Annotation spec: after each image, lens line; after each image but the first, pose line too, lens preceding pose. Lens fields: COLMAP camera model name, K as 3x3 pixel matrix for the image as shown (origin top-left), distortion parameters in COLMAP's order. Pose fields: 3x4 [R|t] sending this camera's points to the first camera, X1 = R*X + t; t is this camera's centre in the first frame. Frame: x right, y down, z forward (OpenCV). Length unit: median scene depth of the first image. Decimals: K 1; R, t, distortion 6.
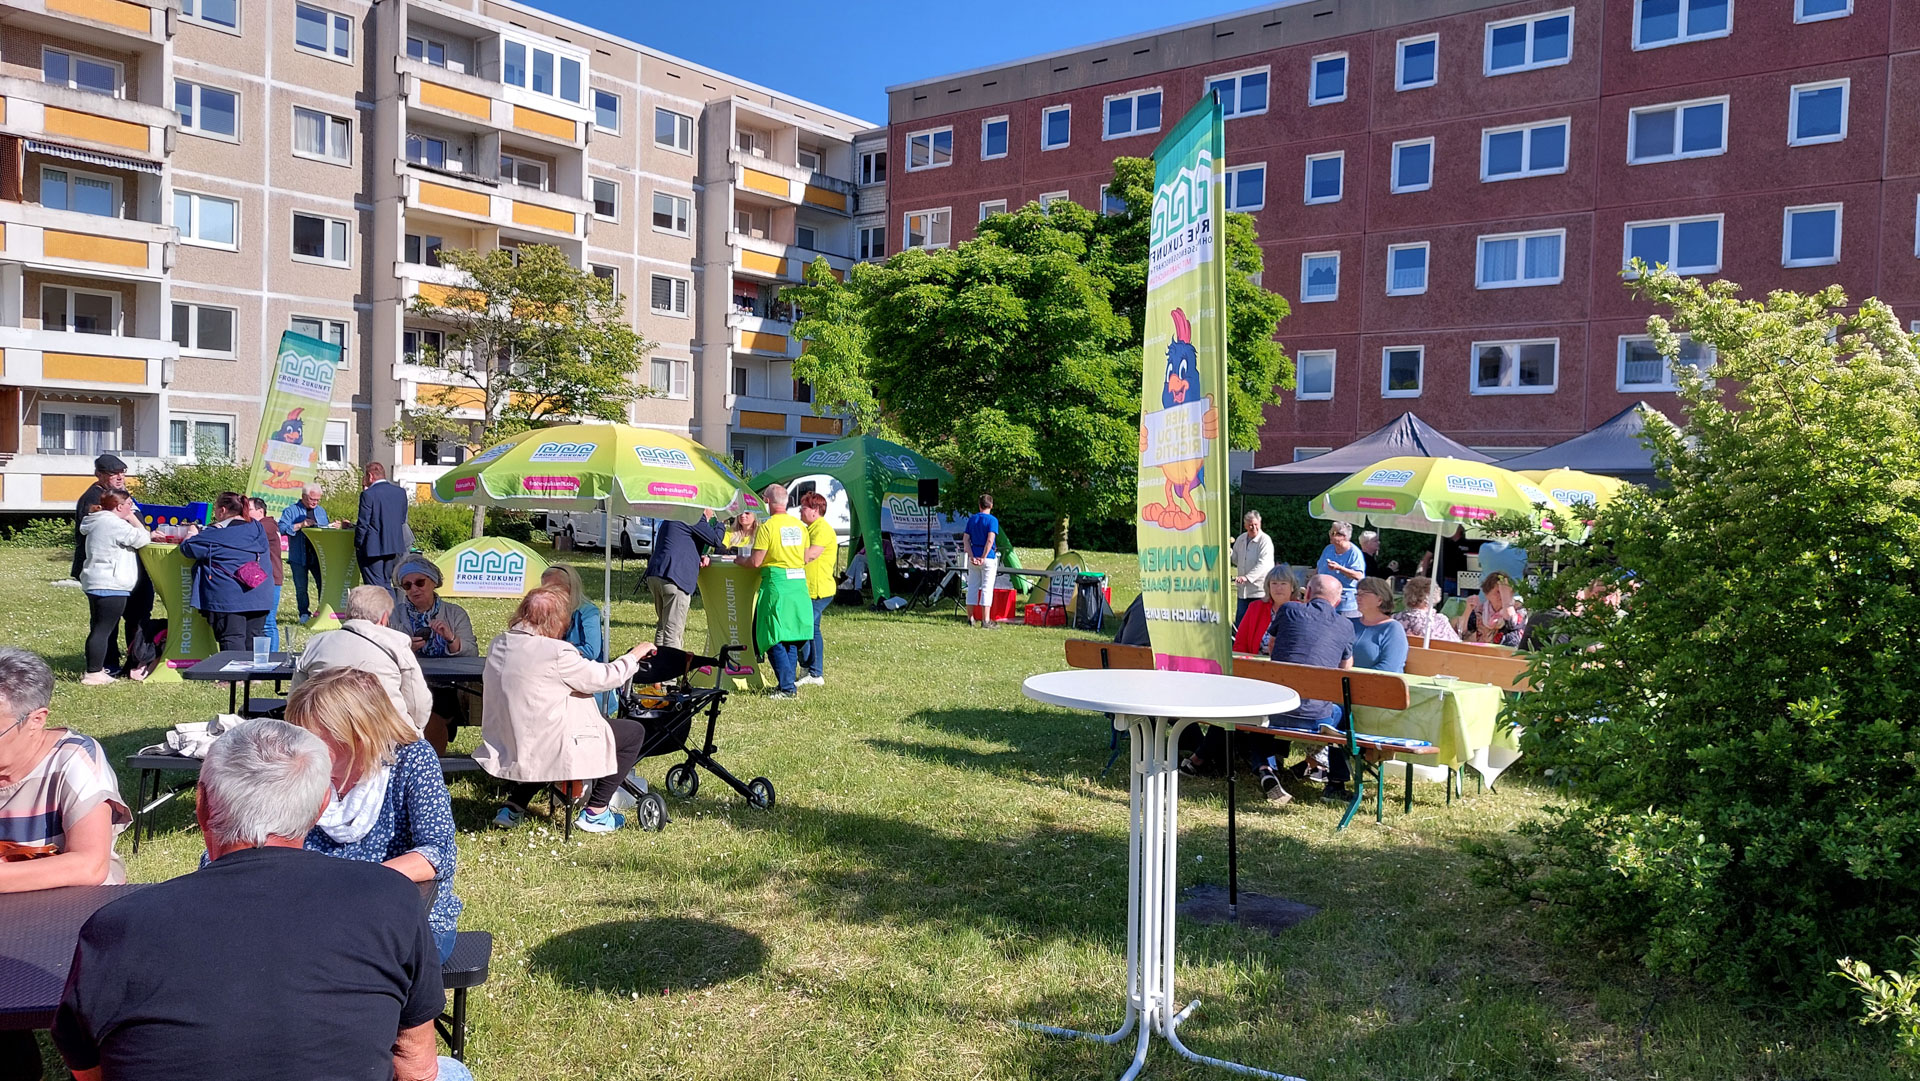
lens RADIAL K [[1383.2, 0, 978.7], [0, 1383.2, 517.9], [0, 0, 1]] dist [0.069717, -0.070231]
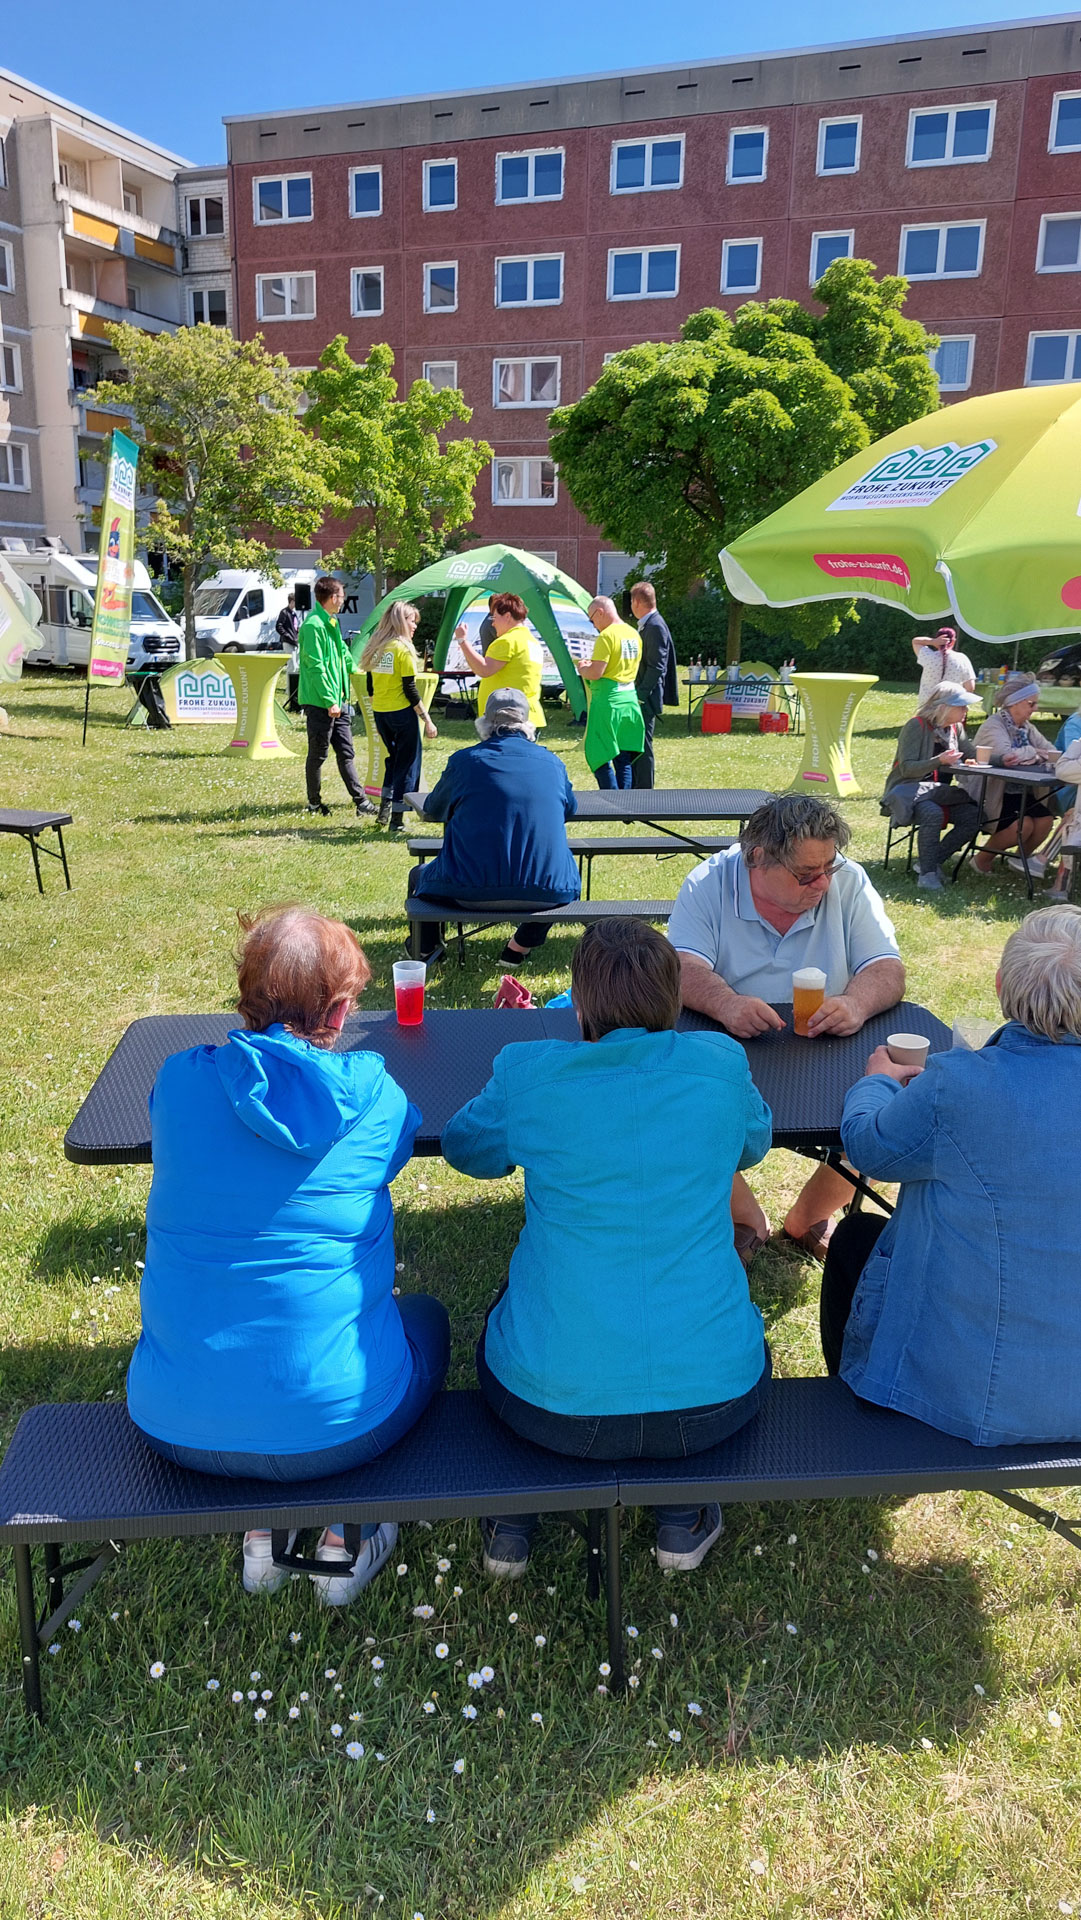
lens RADIAL K [[1383.2, 0, 546.4], [0, 1383.2, 950.8], [0, 0, 1]] dist [0.069717, -0.070231]
pose [[0.956616, -0.078904, 0.280463, -0.174100], [0.011909, 0.972415, 0.232953, -0.004672], [-0.291107, -0.219506, 0.931168, 0.007251]]
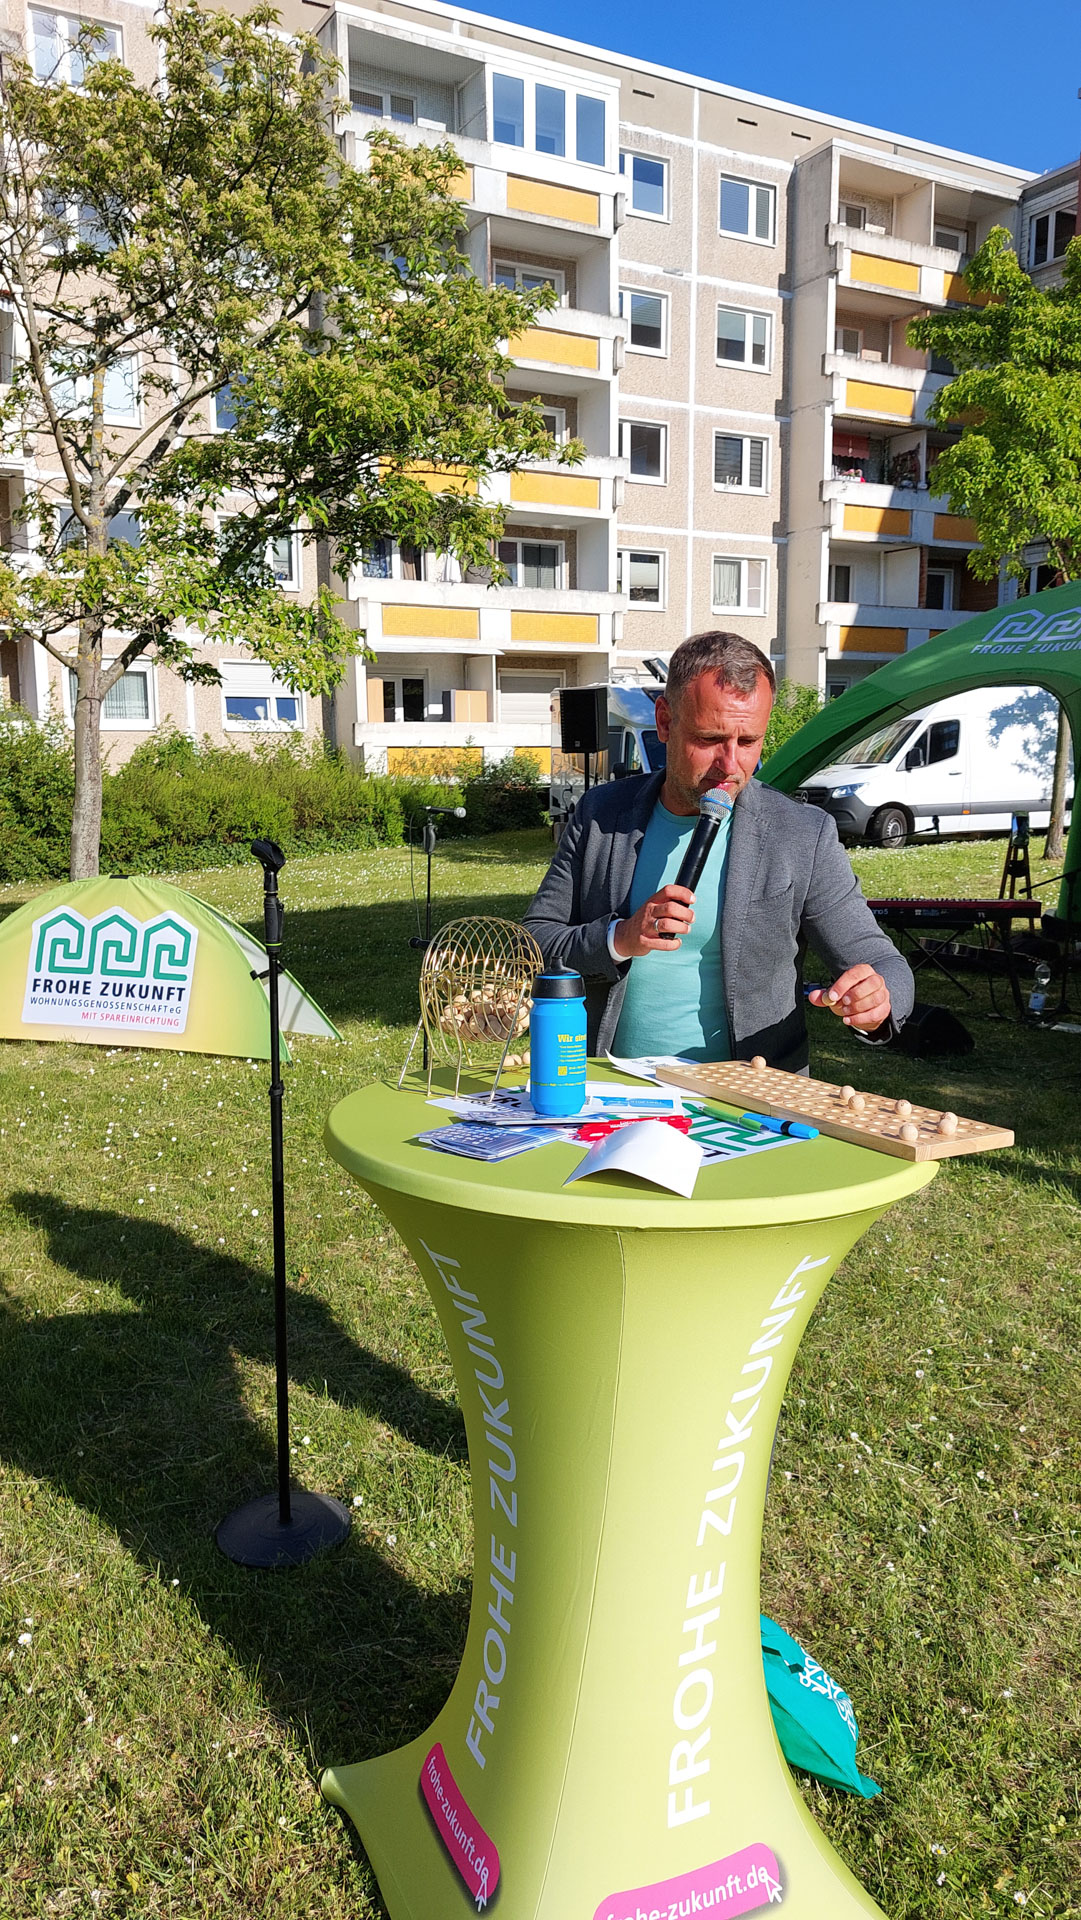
lens RADIAL K [[1383.2, 0, 552.1], [0, 1383.2, 947.6], [0, 0, 1]] dist [0.069717, -0.070231]
pose [[0.927221, 0.023327, -0.373788, -0.044107], [0.022760, 0.992704, 0.118411, -0.003799], [0.373823, -0.118300, 0.919925, 0.298798]]
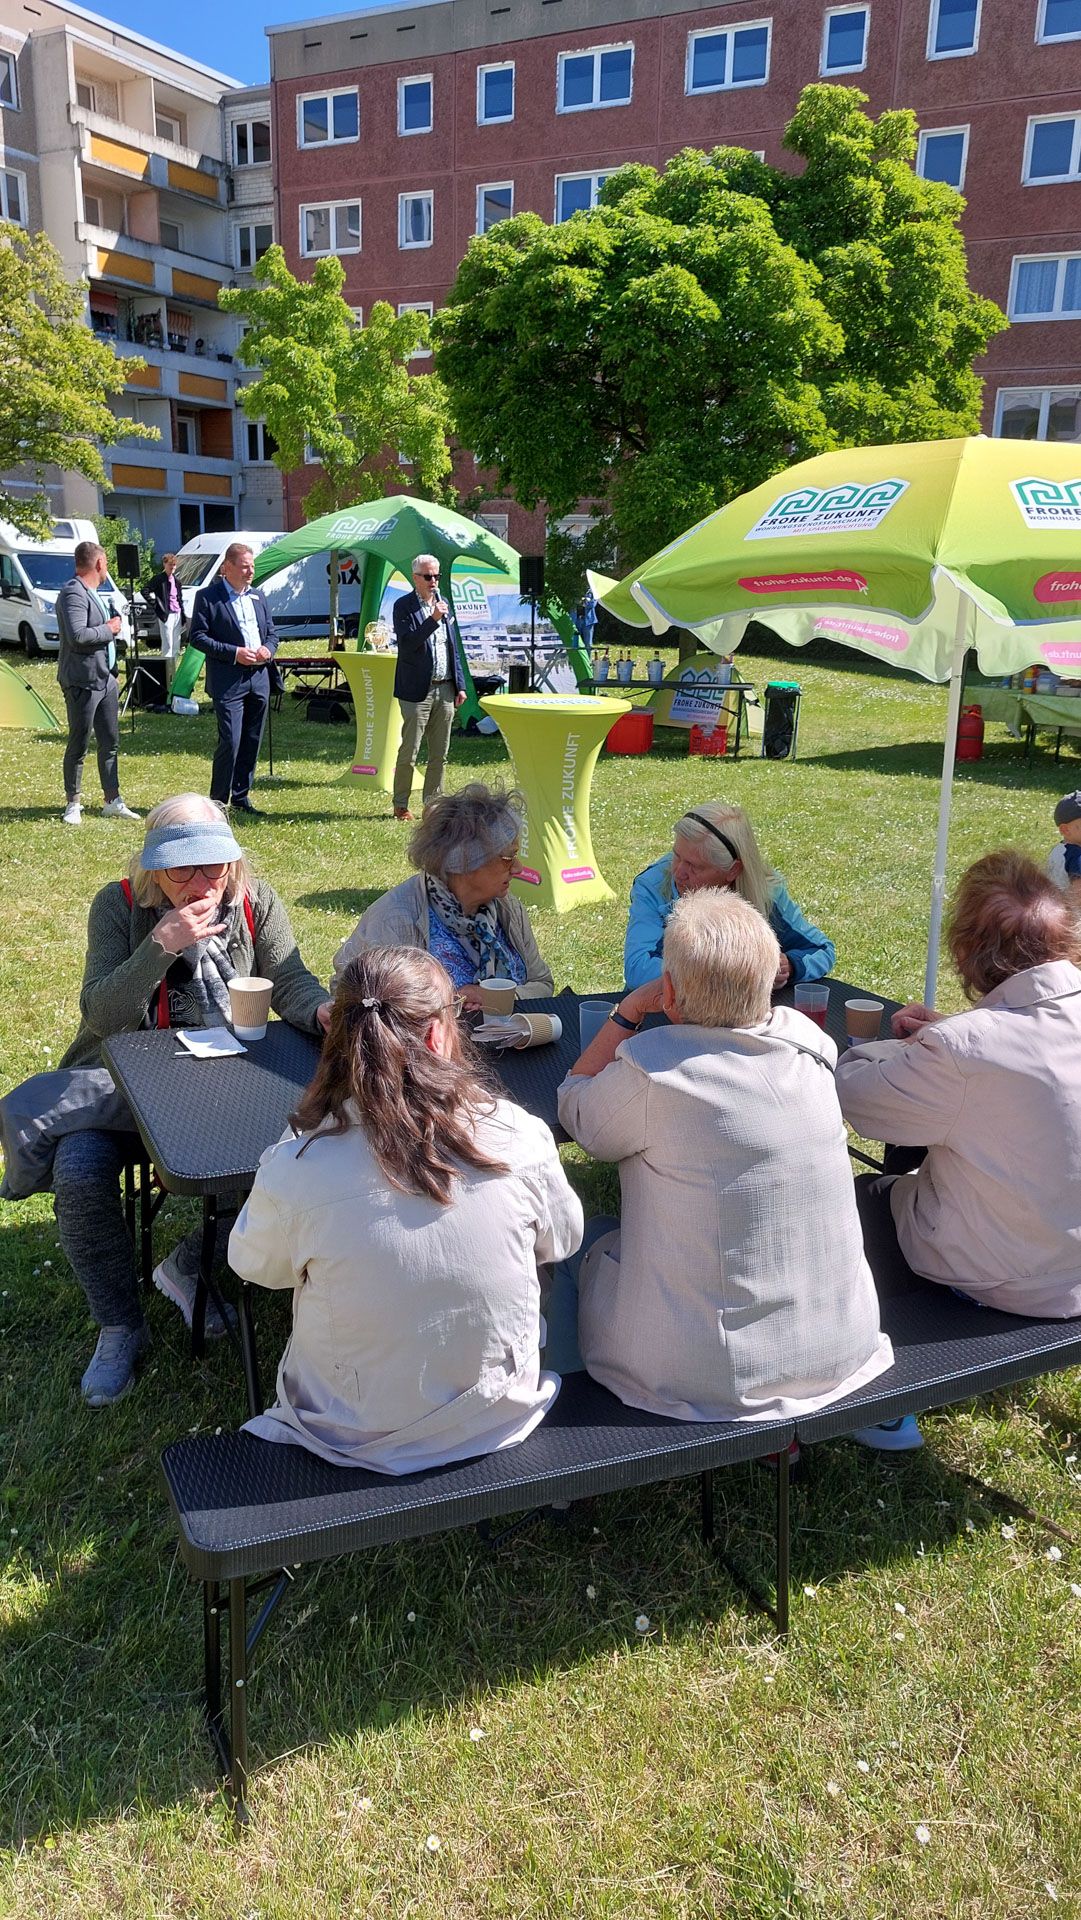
lens RADIAL K [[1383.2, 0, 548.6], [0, 1383.2, 951.2], [0, 0, 1]] dist [0.069717, -0.070231]
pose [[0.985027, -0.047945, 0.165599, -0.071278], [0.004901, 0.967951, 0.251090, -0.004832], [-0.172330, -0.246519, 0.953693, 0.096915]]
